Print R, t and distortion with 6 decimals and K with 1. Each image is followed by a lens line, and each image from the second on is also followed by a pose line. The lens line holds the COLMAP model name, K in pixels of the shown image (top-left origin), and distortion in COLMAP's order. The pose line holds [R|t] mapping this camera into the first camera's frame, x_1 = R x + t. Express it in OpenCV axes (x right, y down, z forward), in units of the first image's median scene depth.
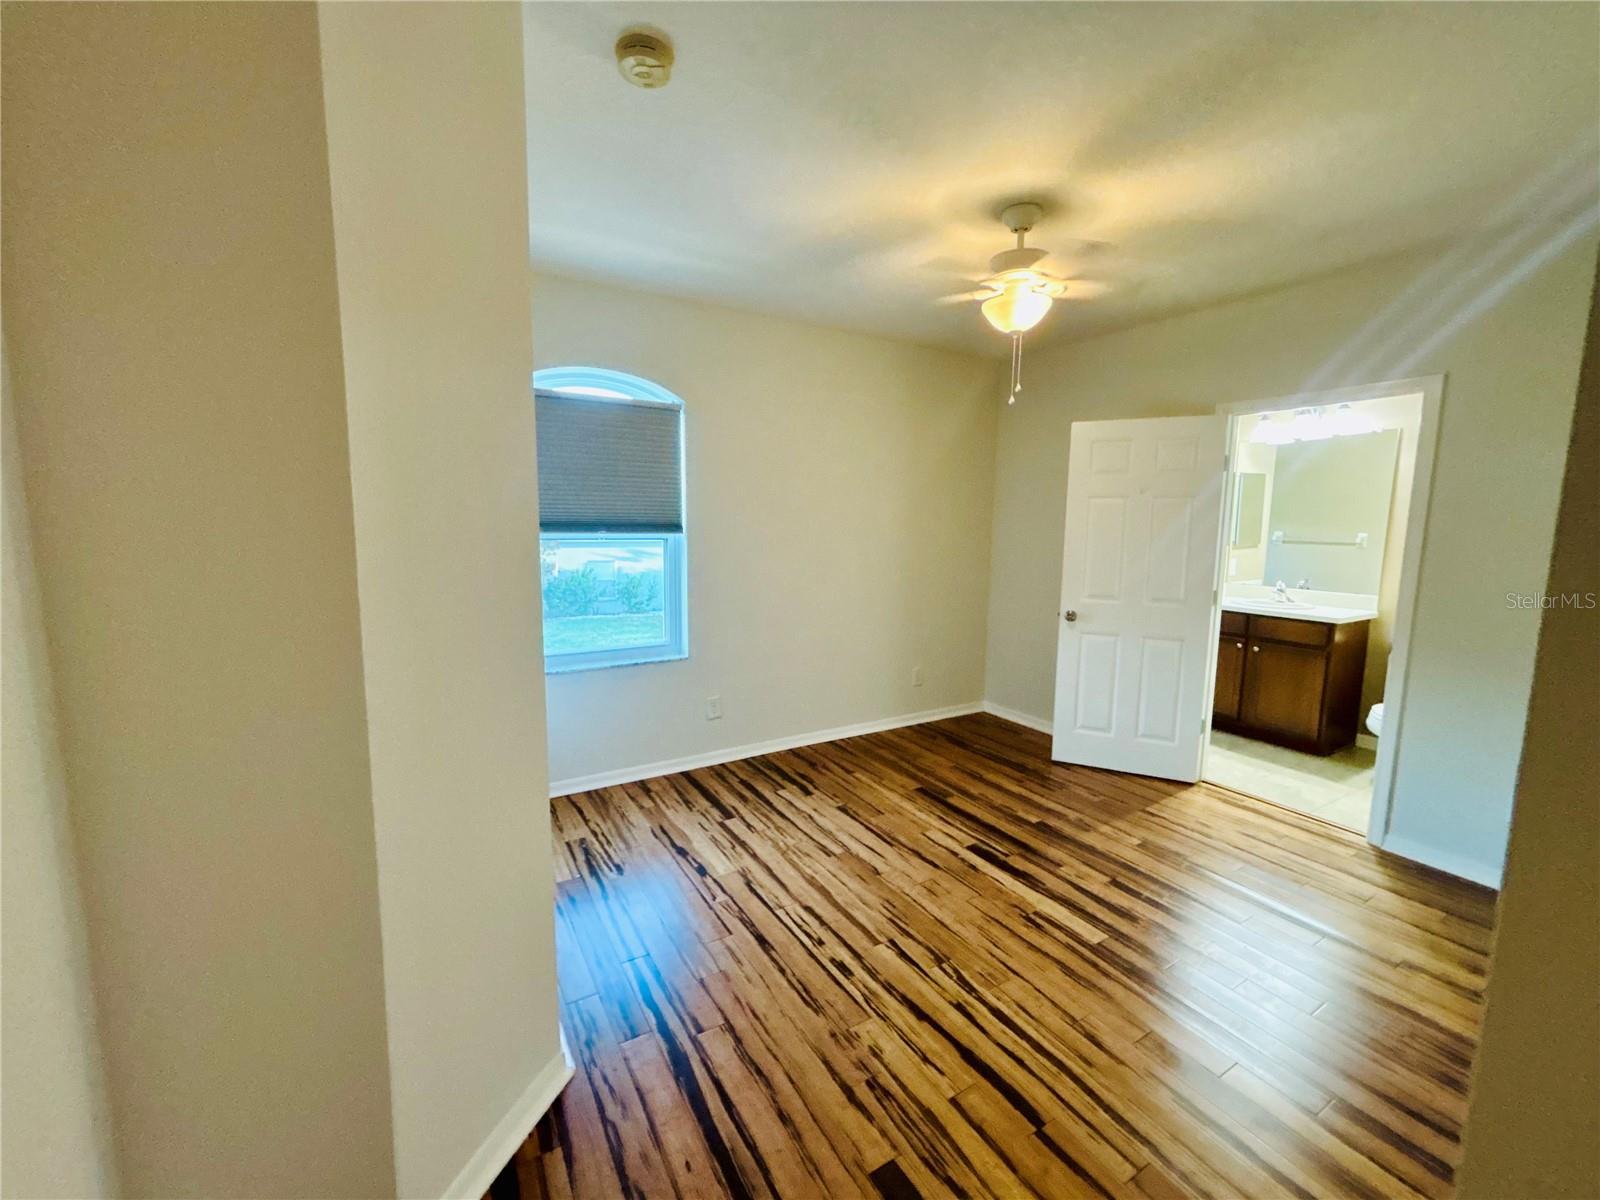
lens RADIAL K [[641.9, 0, 800.0], [0, 641.9, 597.6], [0, 0, 1]] dist [-0.000734, 0.000070]
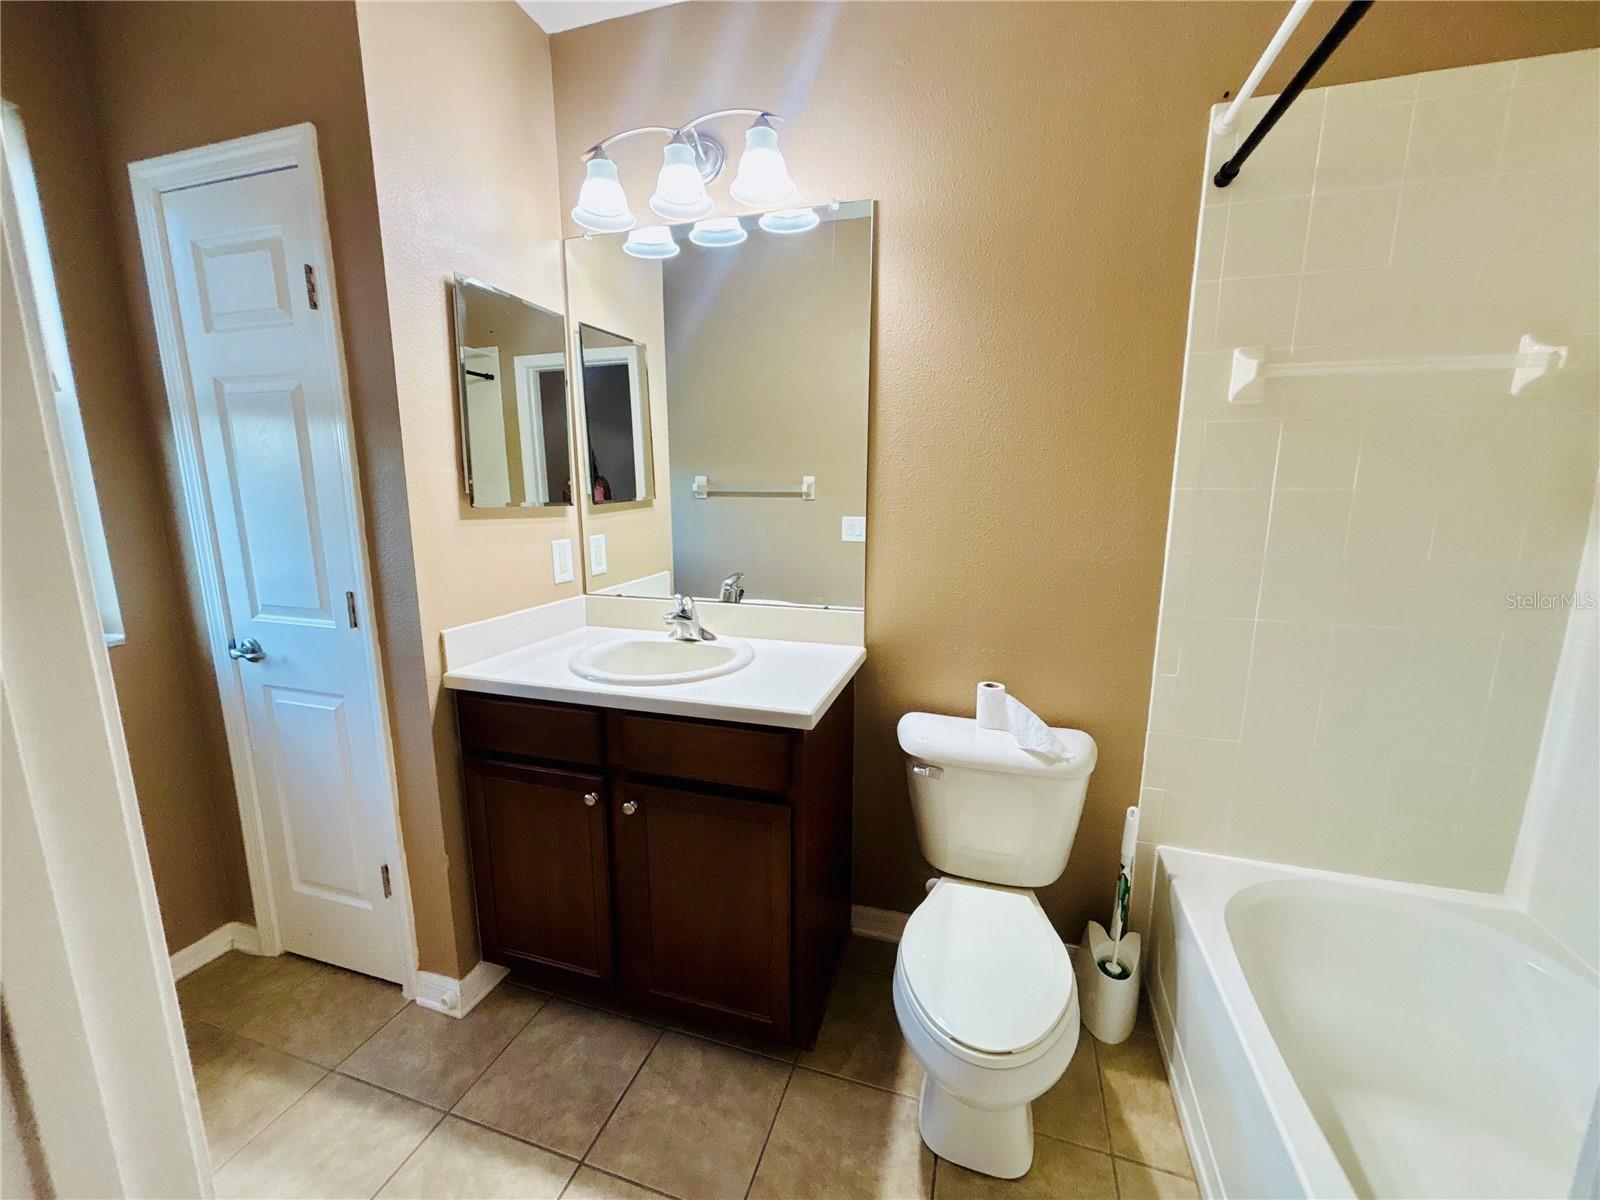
lens RADIAL K [[641.9, 0, 800.2], [0, 641.9, 602.5], [0, 0, 1]] dist [-0.000734, 0.000070]
pose [[0.738321, -0.129416, 0.661916, 0.555606], [0.083338, 0.991402, 0.100879, -0.053521], [-0.669281, -0.019318, 0.742759, 0.676179]]
